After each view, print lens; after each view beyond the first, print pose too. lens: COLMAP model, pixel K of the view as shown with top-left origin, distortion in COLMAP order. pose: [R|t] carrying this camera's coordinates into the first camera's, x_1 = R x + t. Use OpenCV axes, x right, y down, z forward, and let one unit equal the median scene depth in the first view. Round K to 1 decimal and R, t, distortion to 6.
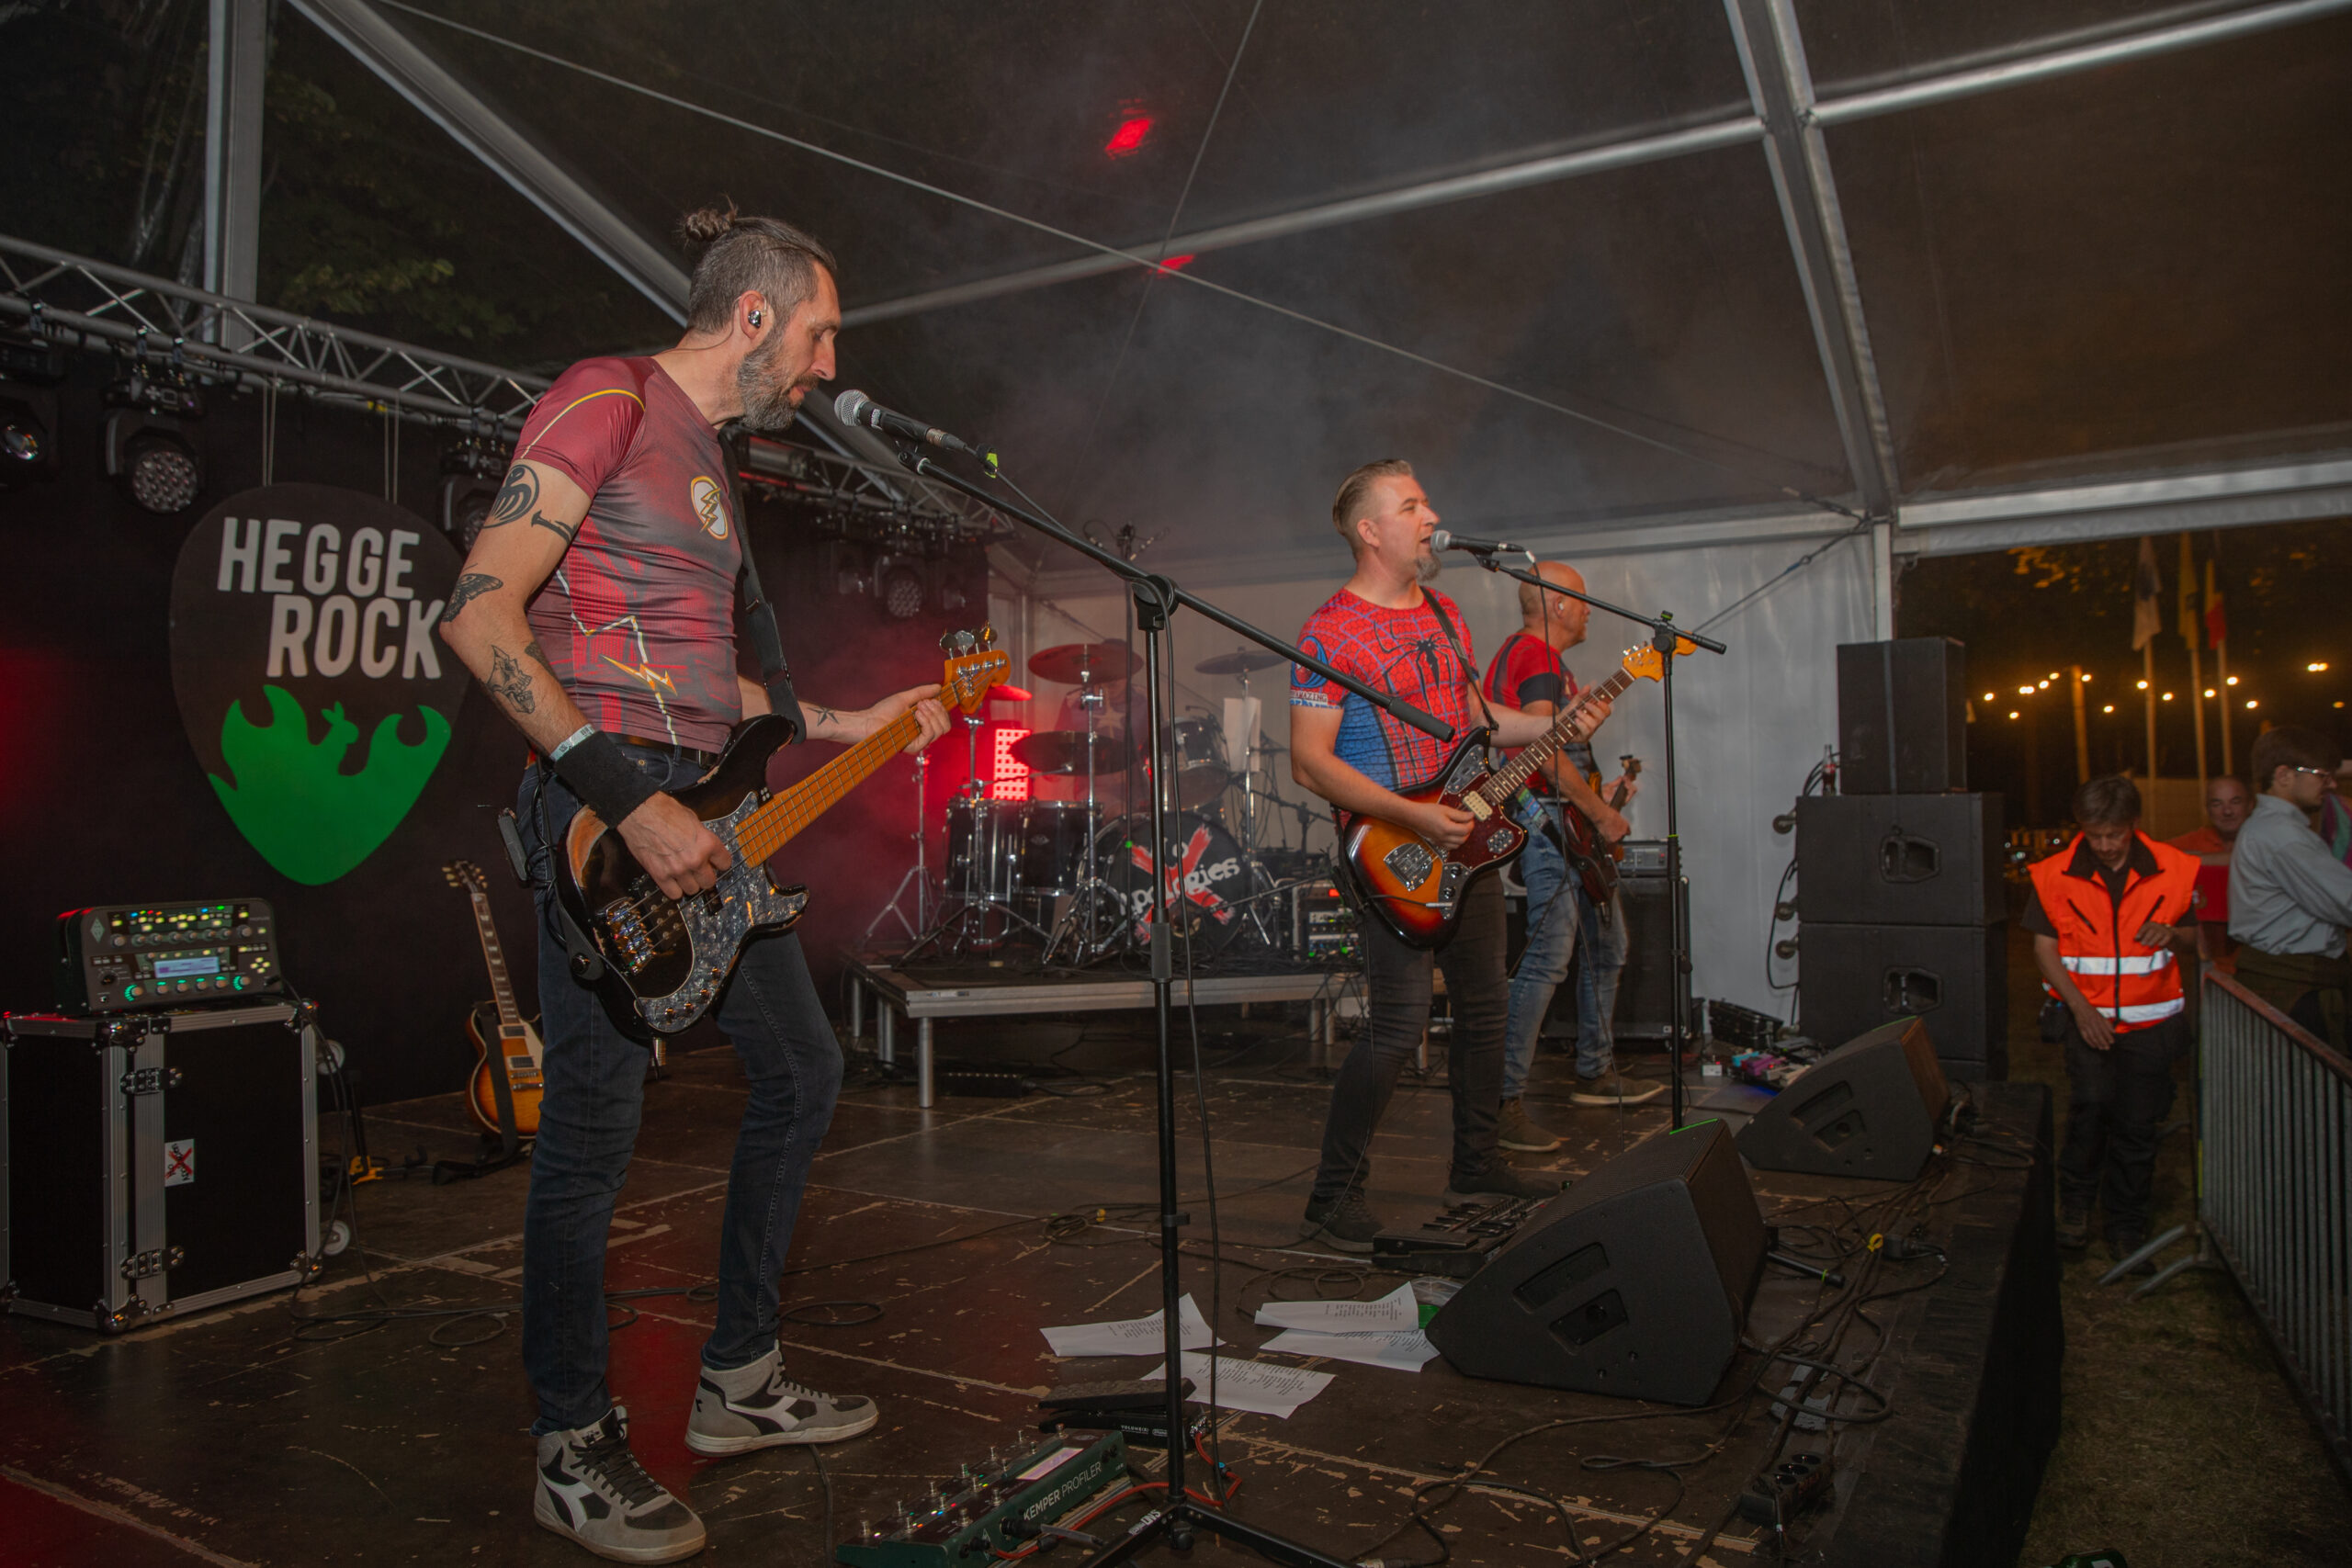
lens RADIAL K [[1614.2, 0, 1195.6], [0, 1614.2, 776.3], [0, 0, 1]] dist [-0.110698, 0.080464]
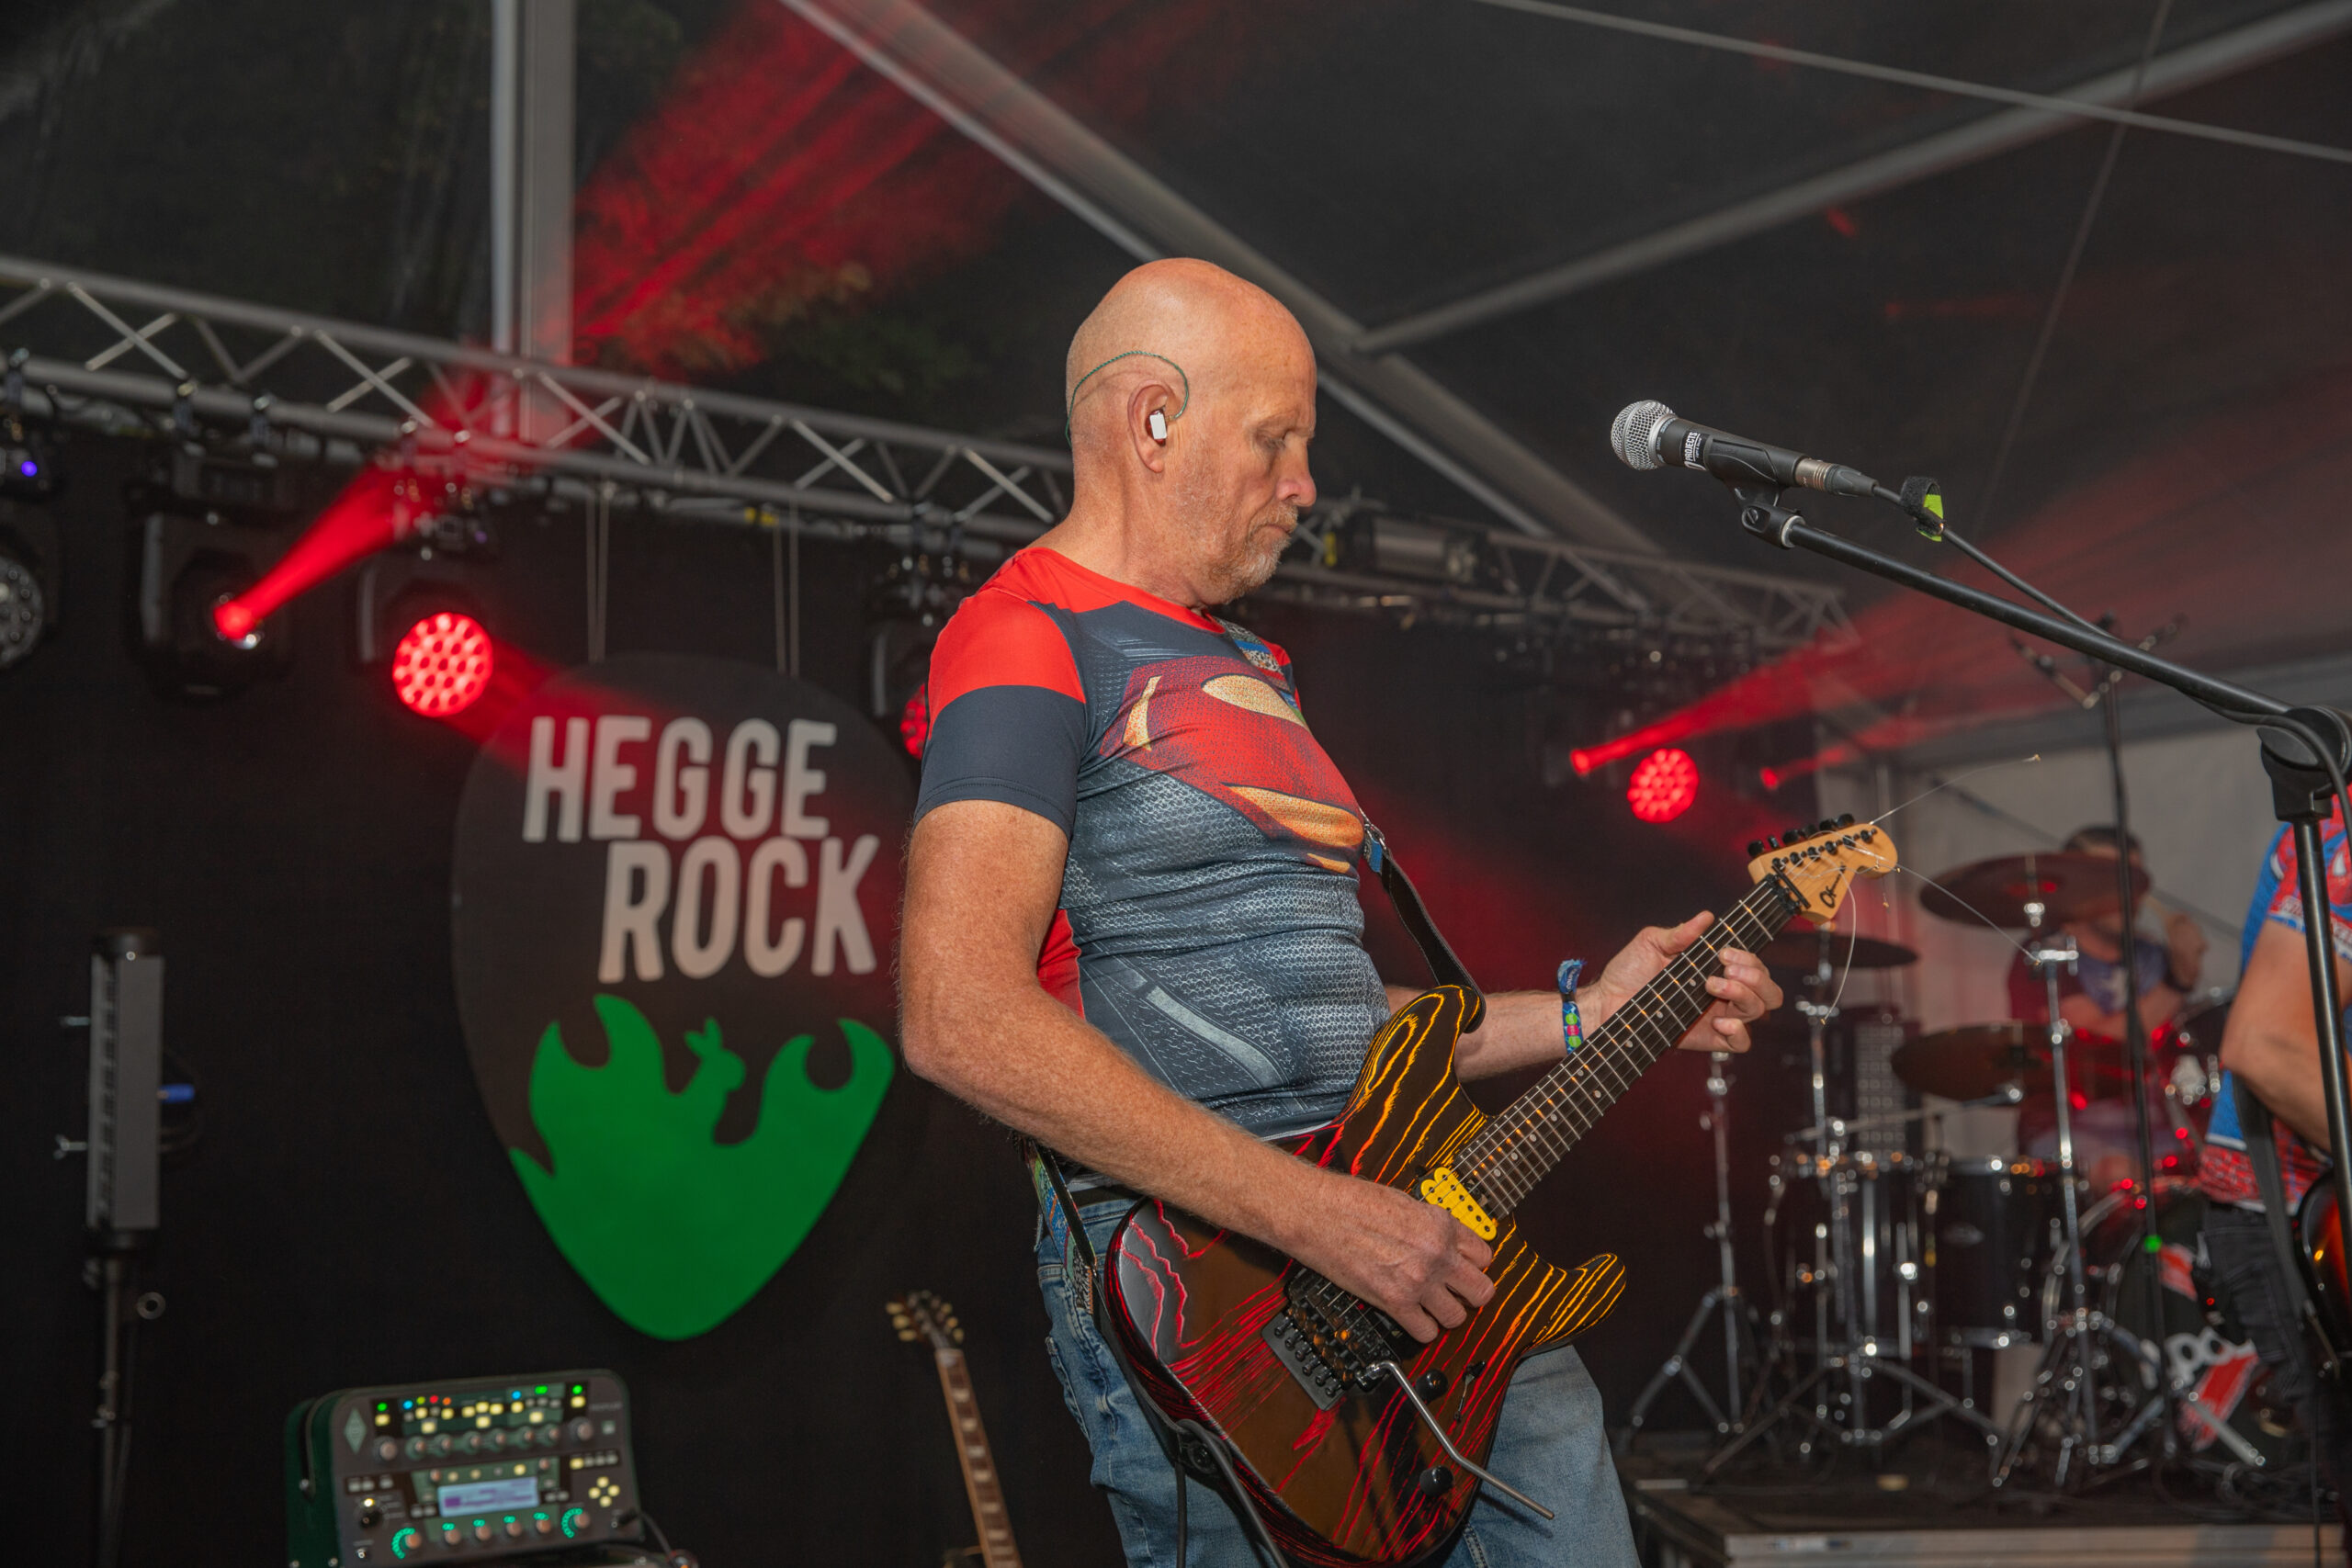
lens RADIAL K [[2953.6, 0, 1177.1], [0, 2953.6, 768.5], [0, 0, 1]] dist [0.071040, 0.000000]
pose [[0.943304, -0.067914, -0.324909, -0.018287], [0.030067, 0.992304, -0.120122, -0.002485], [0.330567, 0.103542, 0.938086, 0.014585]]
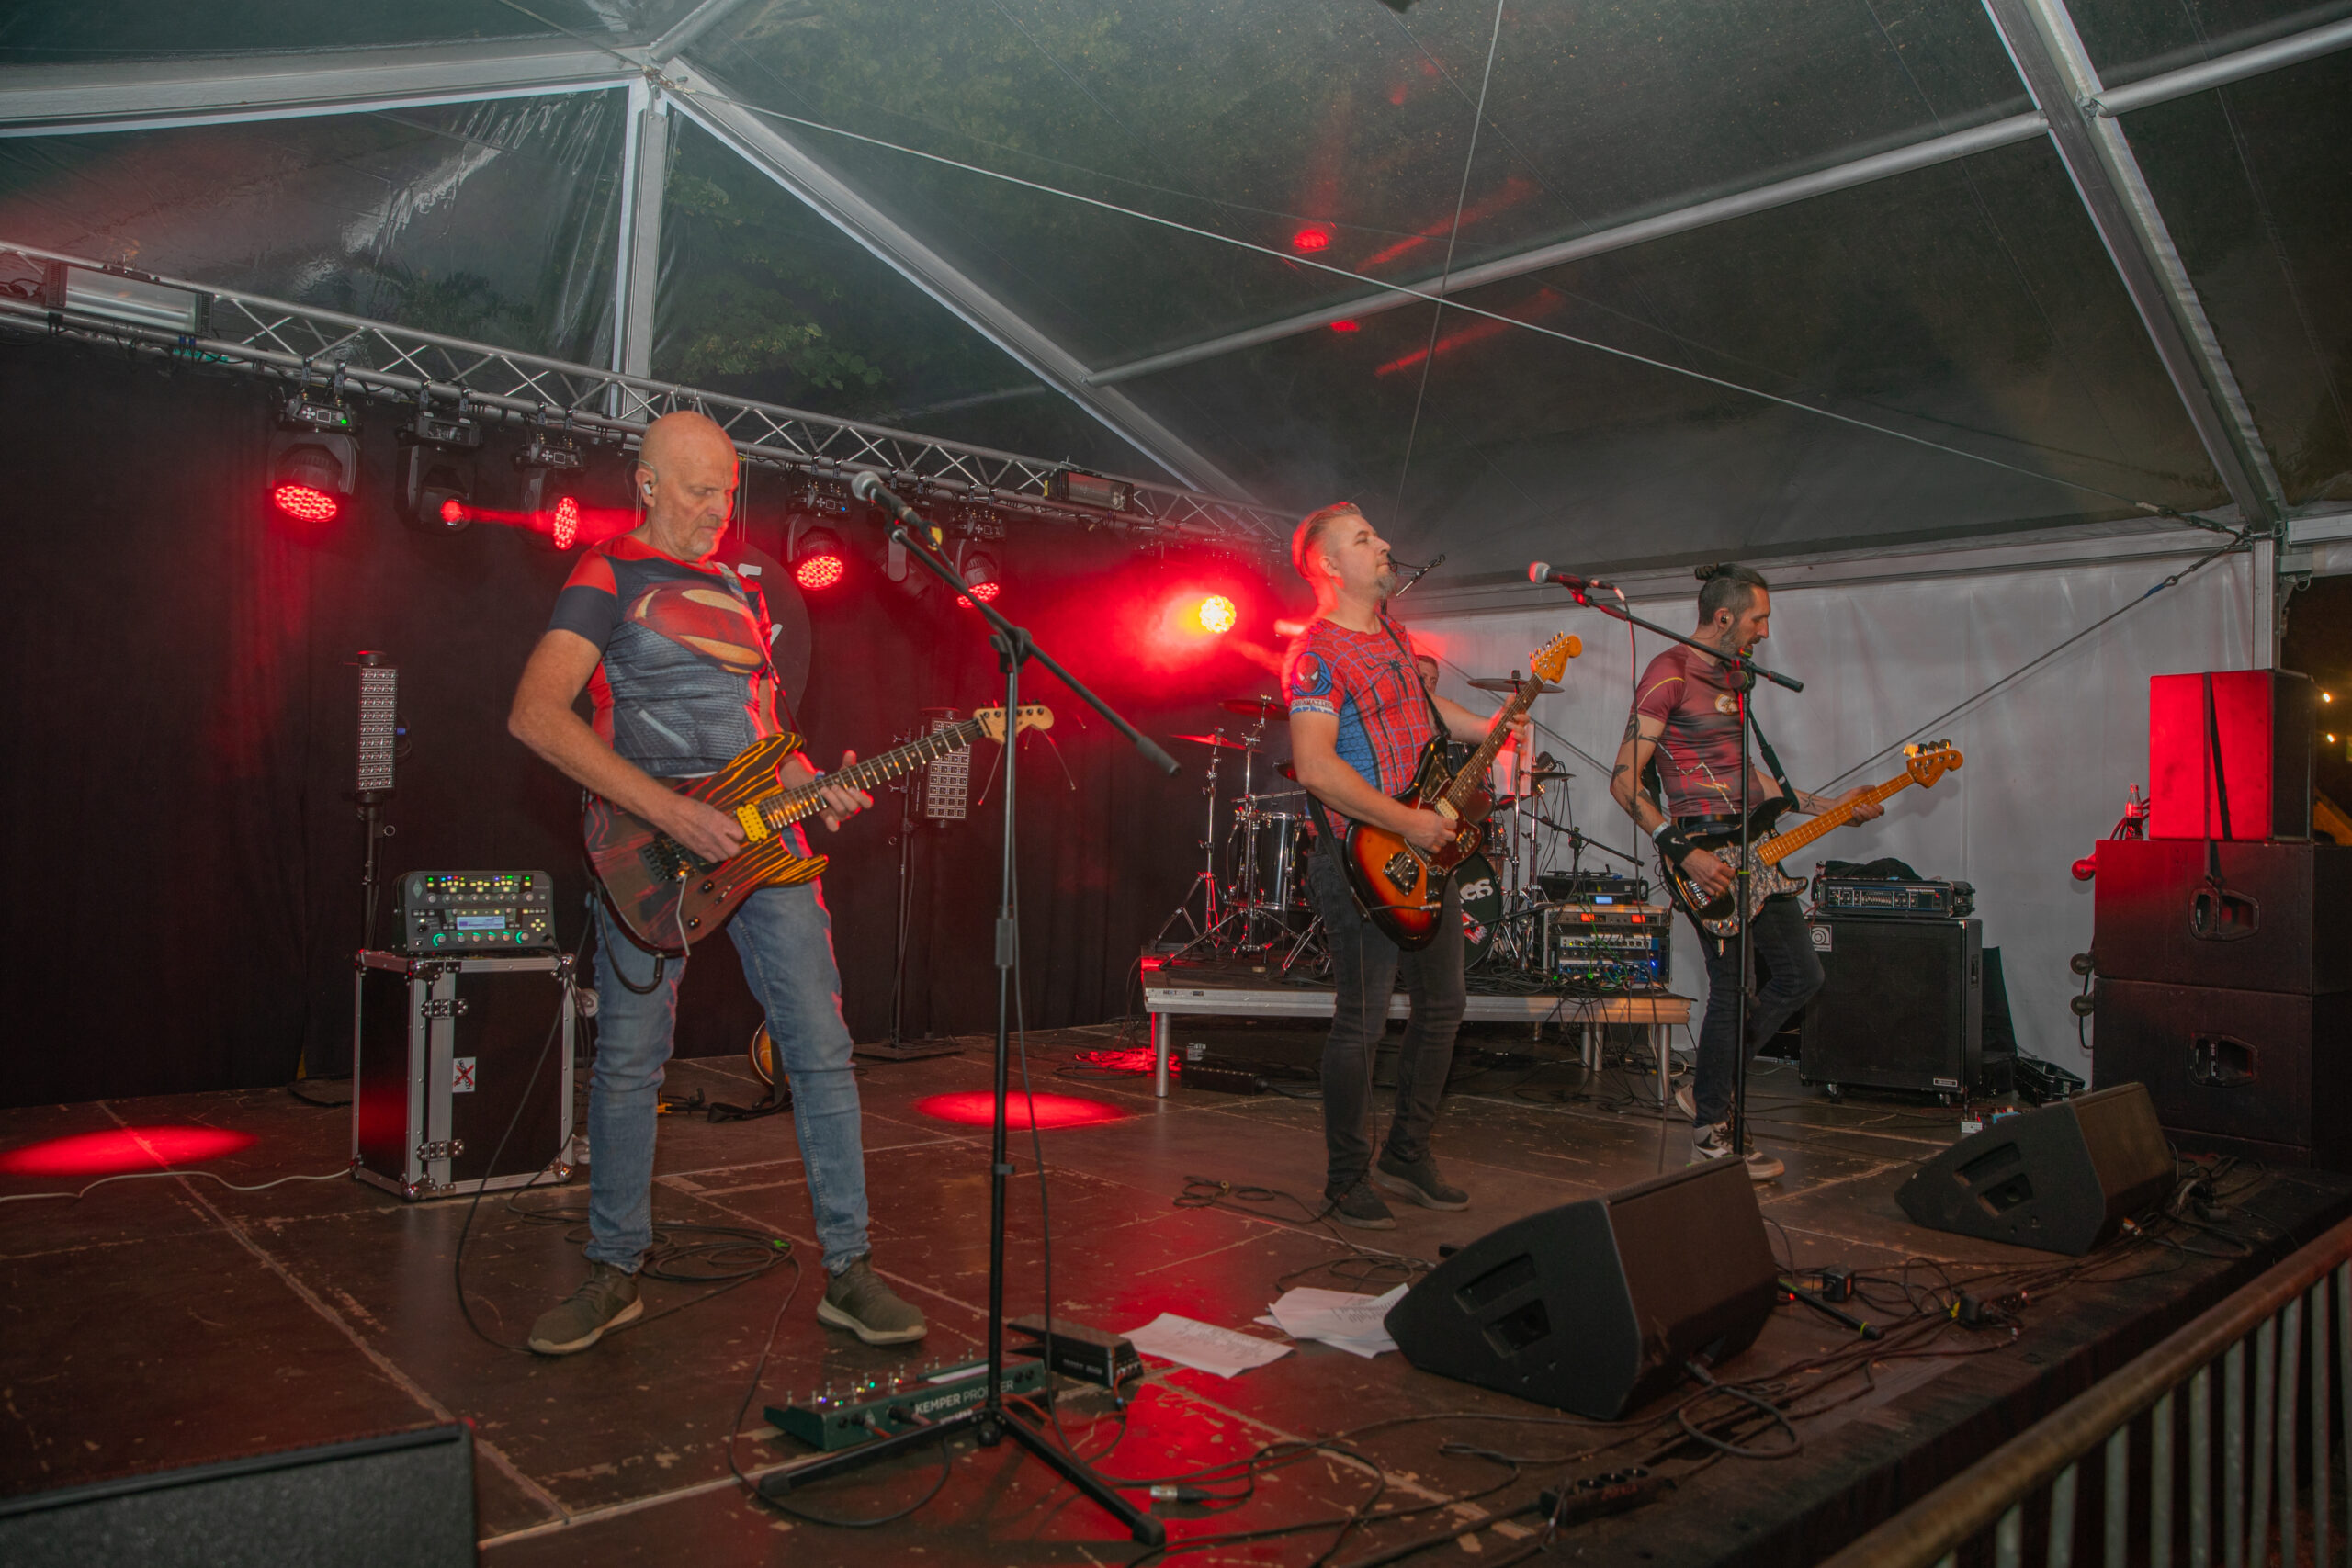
lens RADIAL K [[1614.2, 0, 1152.3], [0, 1614.2, 768.1], [0, 0, 1]] dist [-0.110698, 0.080464]
pose [[0.954444, 0.026774, -0.297188, 0.141483], [-0.030877, 0.999482, -0.009121, -0.004164], [0.296790, 0.017882, 0.954775, -0.035836]]
